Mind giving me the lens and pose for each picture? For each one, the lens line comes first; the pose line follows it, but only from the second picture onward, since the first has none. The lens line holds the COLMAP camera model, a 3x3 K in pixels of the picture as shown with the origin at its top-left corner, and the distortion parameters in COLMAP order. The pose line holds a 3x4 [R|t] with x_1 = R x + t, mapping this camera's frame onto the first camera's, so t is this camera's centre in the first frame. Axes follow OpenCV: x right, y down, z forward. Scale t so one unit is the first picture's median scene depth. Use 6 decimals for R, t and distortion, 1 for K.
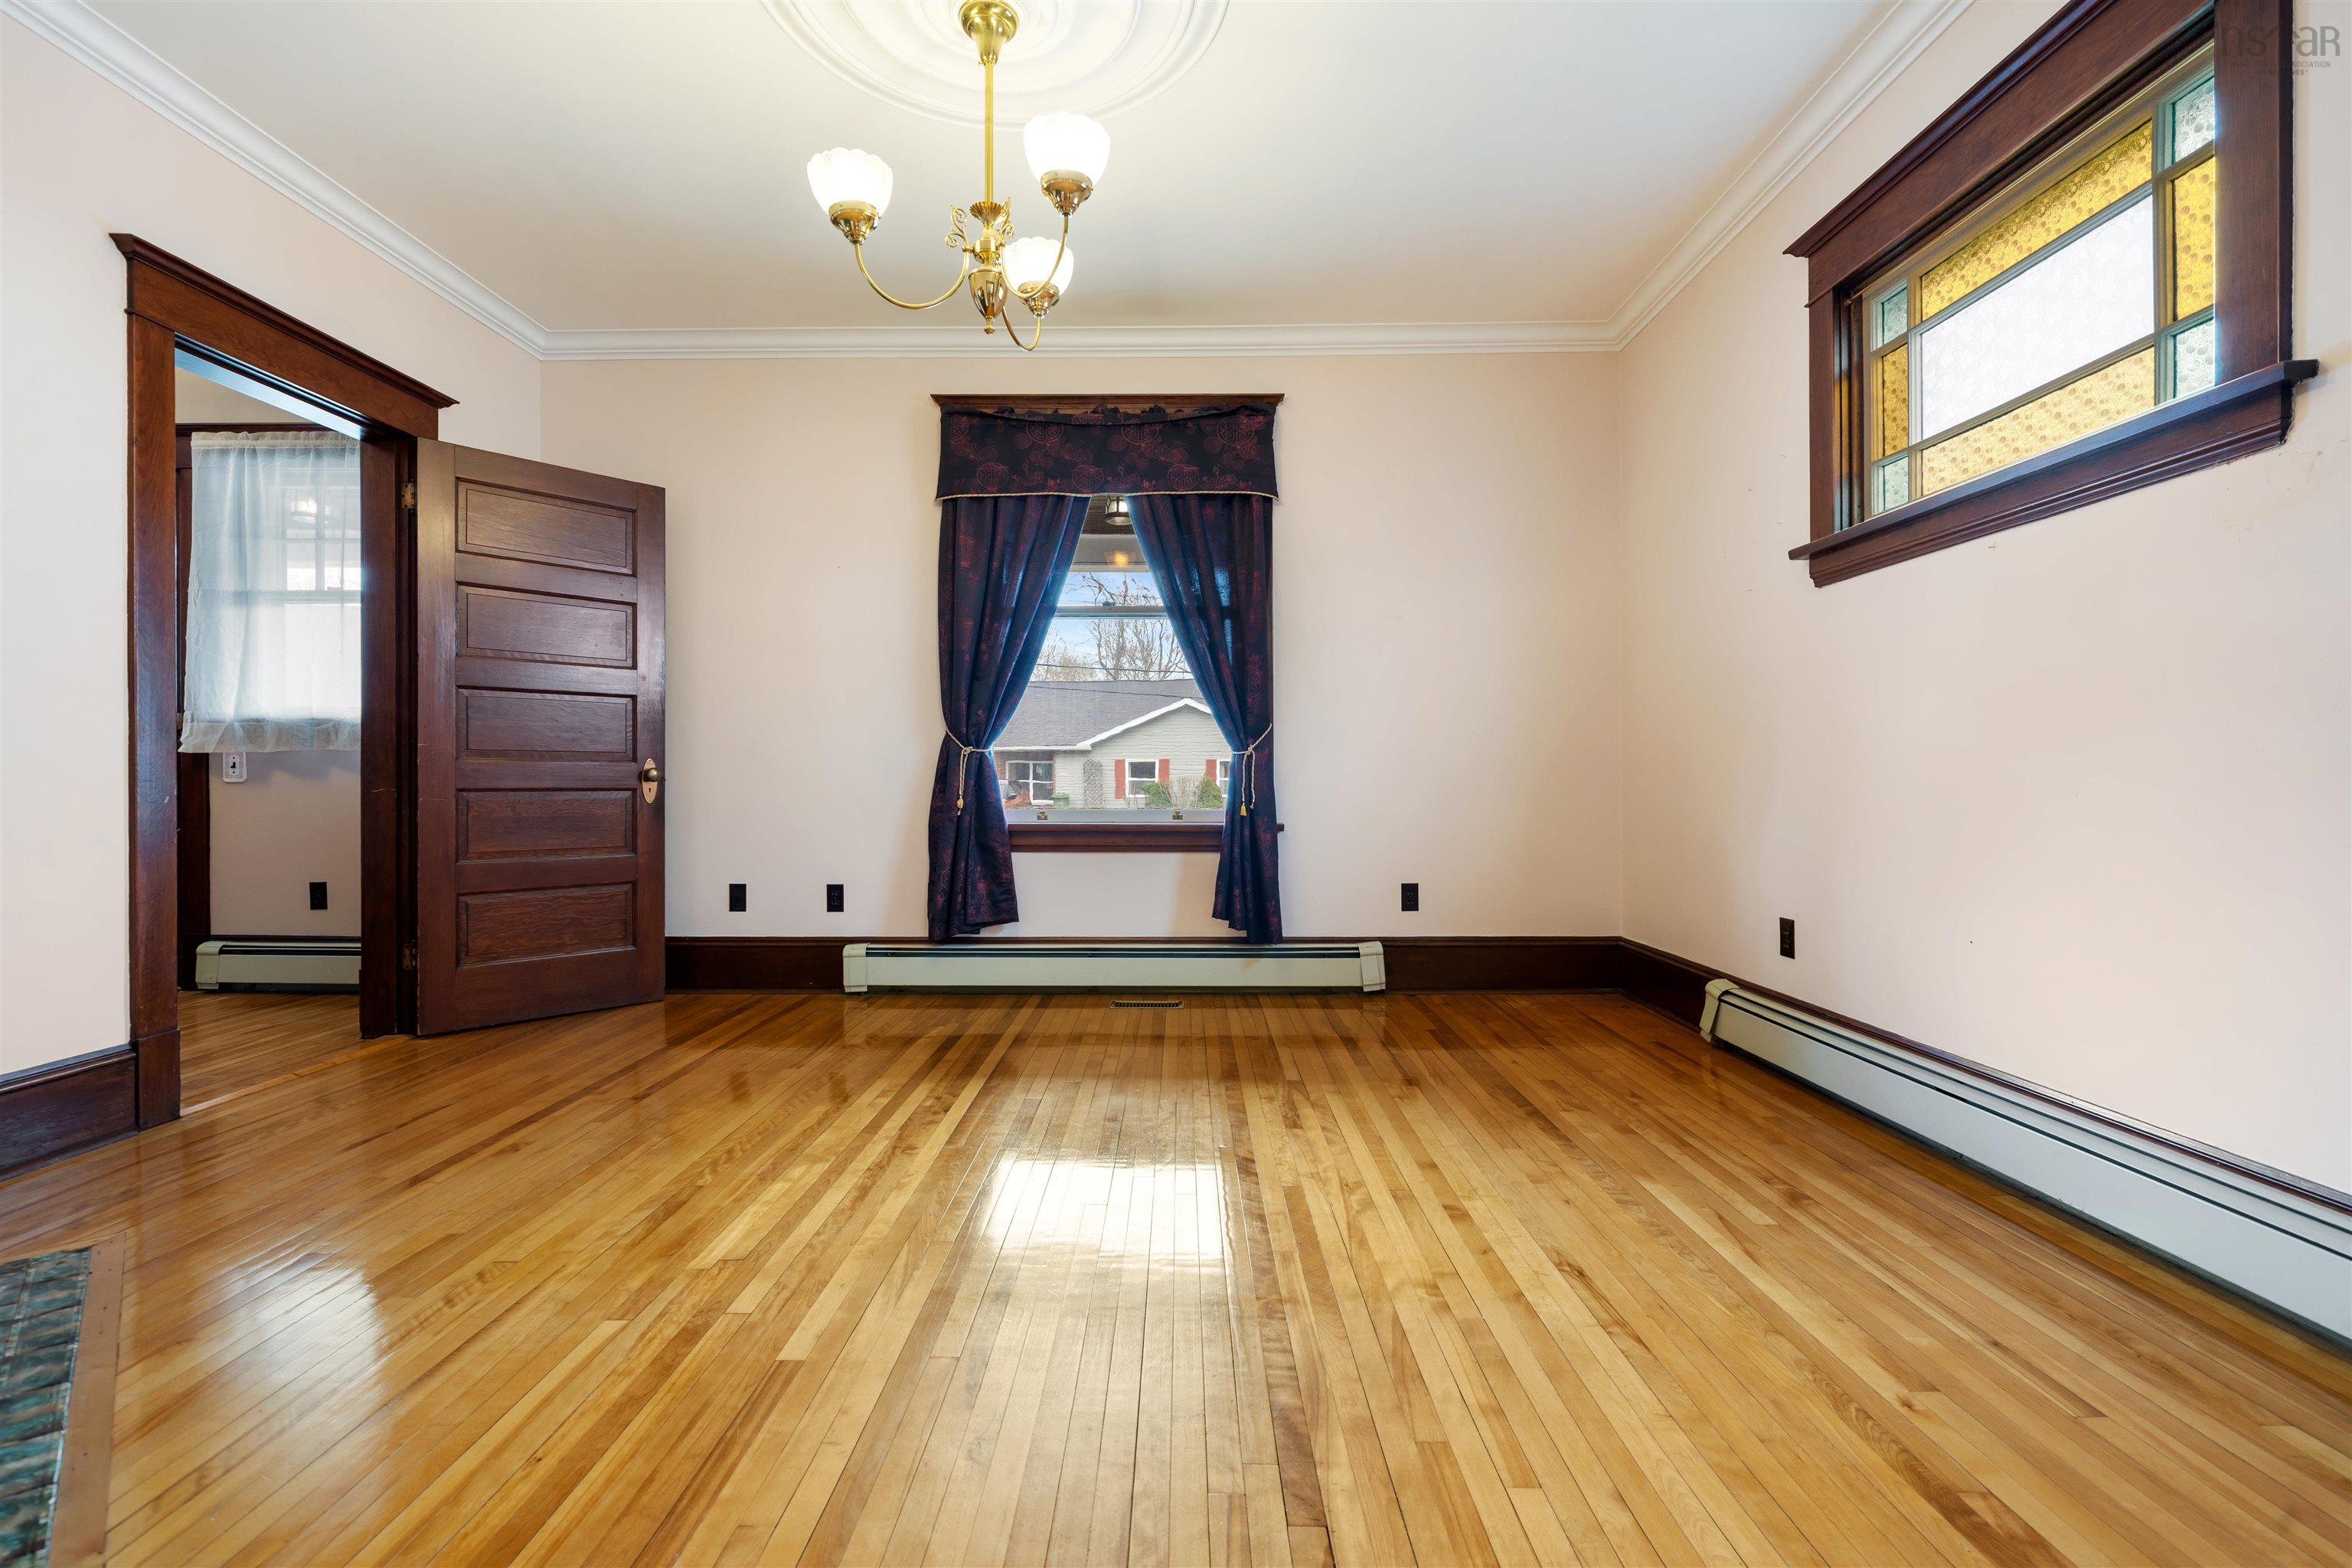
lens RADIAL K [[1013.6, 0, 1176.0], [0, 1013.6, 784.0], [0, 0, 1]] dist [0.000780, 0.000121]
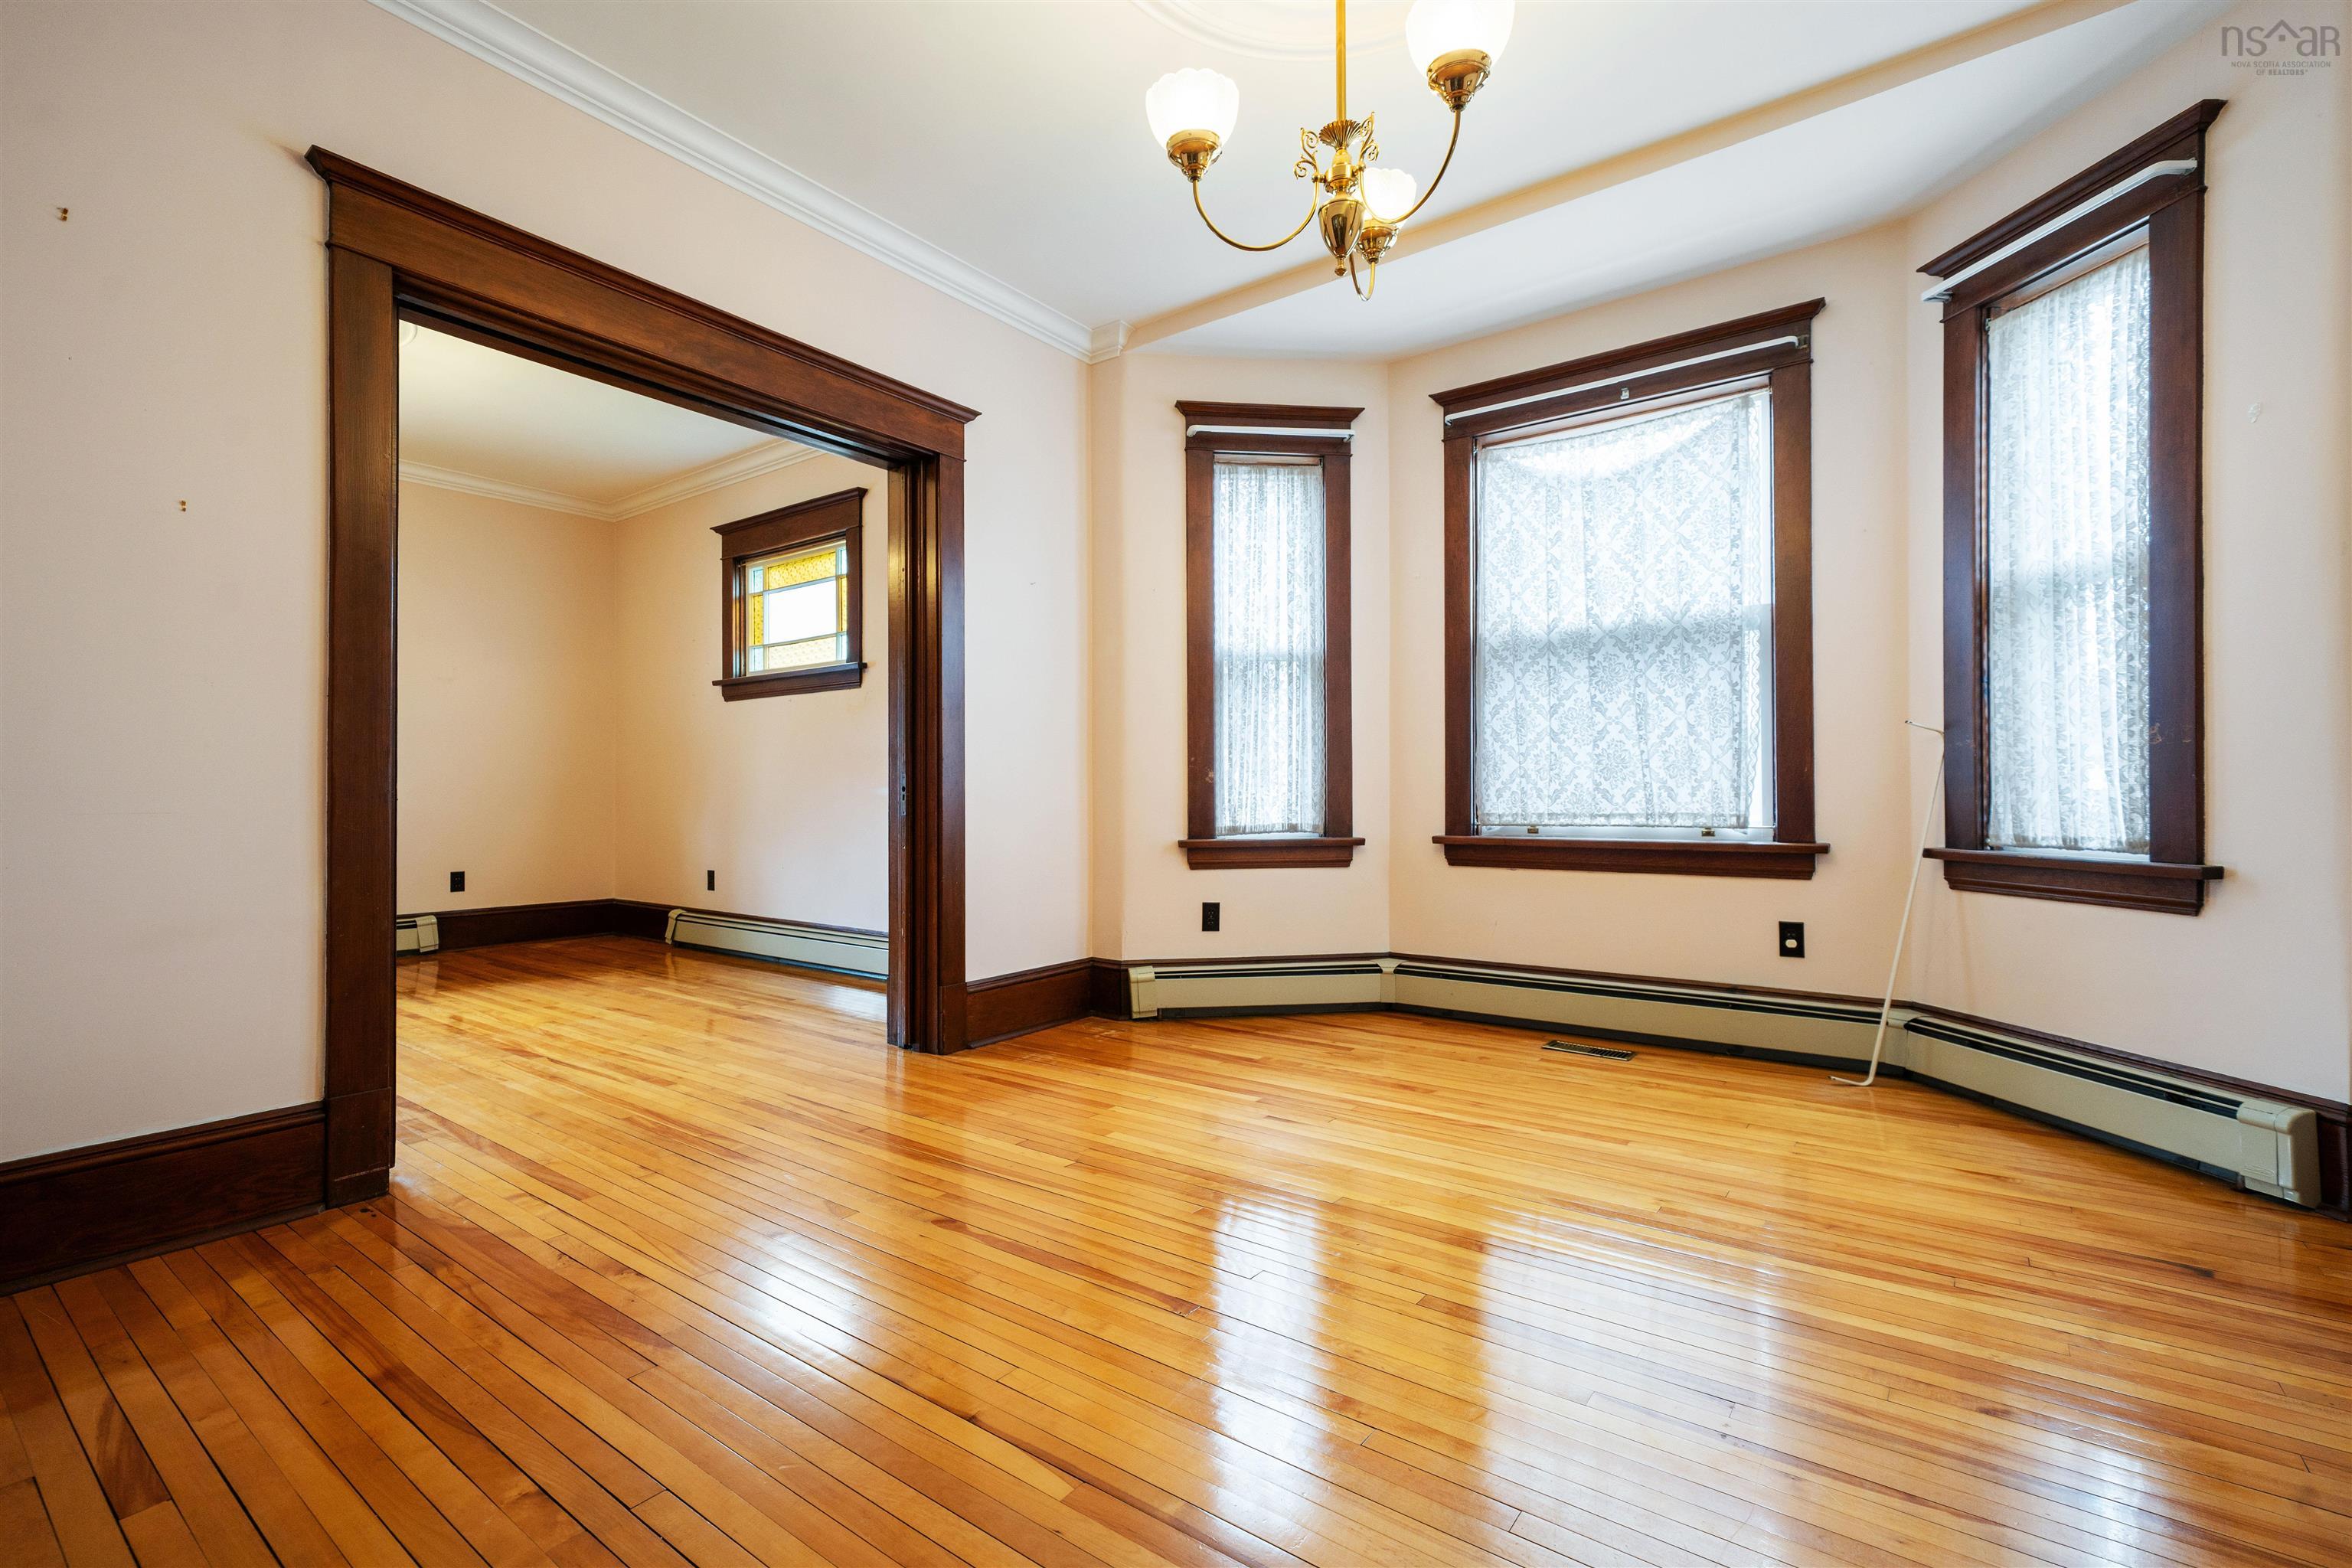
lens RADIAL K [[1013.6, 0, 1176.0], [0, 1013.6, 784.0], [0, 0, 1]] dist [0.000780, 0.000121]
pose [[0.585092, 0.008812, 0.810919, -0.466790], [-0.000296, 0.999943, -0.010653, -0.010840], [-0.810967, 0.005993, 0.585062, -0.888566]]
